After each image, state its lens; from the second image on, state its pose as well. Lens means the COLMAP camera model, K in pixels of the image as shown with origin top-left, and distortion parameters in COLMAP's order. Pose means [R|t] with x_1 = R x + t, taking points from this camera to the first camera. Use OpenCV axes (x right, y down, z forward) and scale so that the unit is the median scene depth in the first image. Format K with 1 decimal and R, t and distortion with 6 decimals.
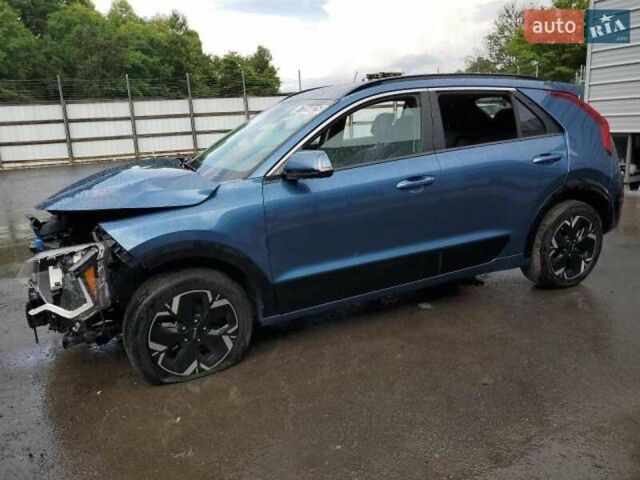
lens RADIAL K [[490.2, 0, 320.0], [0, 490.2, 240.0], [0, 0, 1]] dist [0.003358, 0.003786]
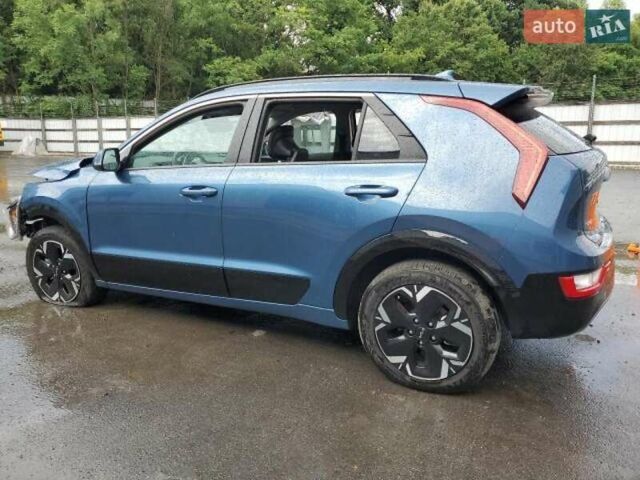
lens RADIAL K [[493.2, 0, 320.0], [0, 493.2, 240.0], [0, 0, 1]] dist [0.026559, 0.004749]
pose [[0.629083, 0.209815, -0.748487, 0.930440], [-0.219895, 0.971588, 0.087538, -0.138306], [0.745588, 0.109520, 0.657346, 0.462407]]
